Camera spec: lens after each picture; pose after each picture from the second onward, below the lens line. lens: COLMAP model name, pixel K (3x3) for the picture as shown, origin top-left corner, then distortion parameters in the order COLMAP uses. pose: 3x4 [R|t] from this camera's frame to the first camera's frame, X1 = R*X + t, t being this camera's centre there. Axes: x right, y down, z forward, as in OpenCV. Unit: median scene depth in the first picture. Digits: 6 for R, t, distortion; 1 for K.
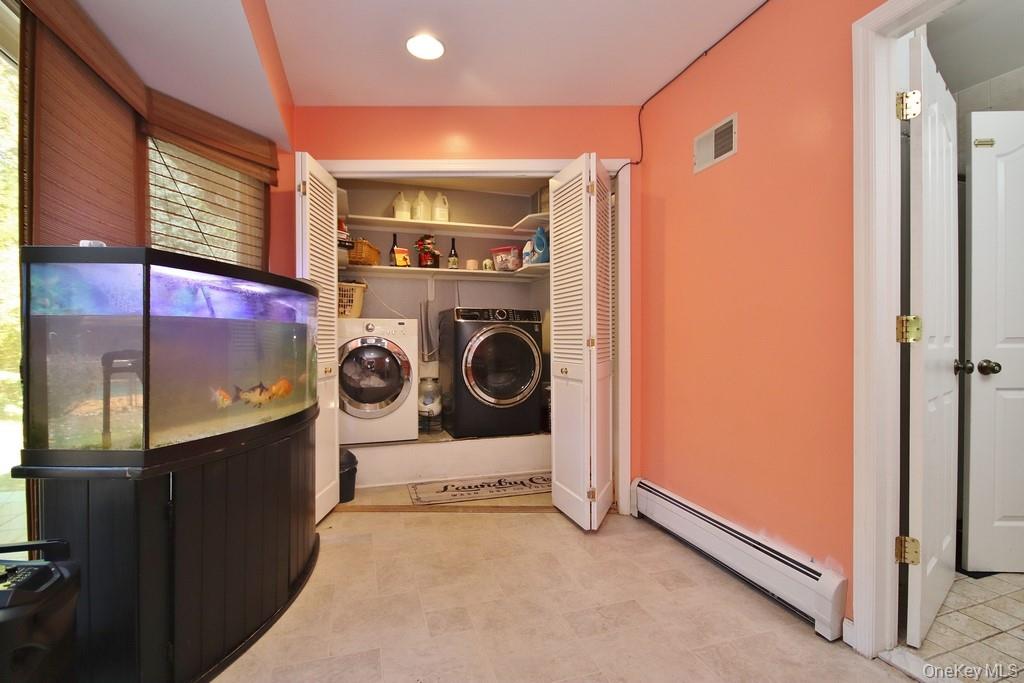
lens RADIAL K [[471.4, 0, 511.7], [0, 471.4, 338.6], [0, 0, 1]] dist [-0.003298, -0.004199]
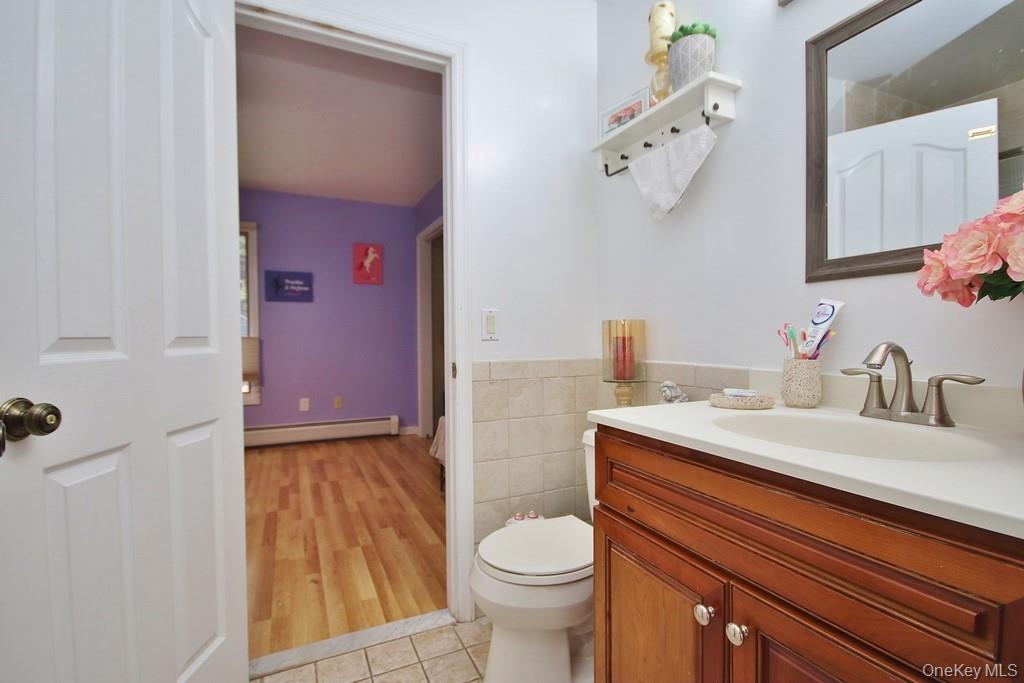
lens RADIAL K [[471.4, 0, 510.4], [0, 471.4, 338.8], [0, 0, 1]] dist [-0.003298, -0.004199]
pose [[-0.117769, -0.006114, 0.993022, 0.610167], [0.018318, 0.999798, 0.008328, 0.002464], [-0.992872, 0.019171, -0.117633, 0.663429]]
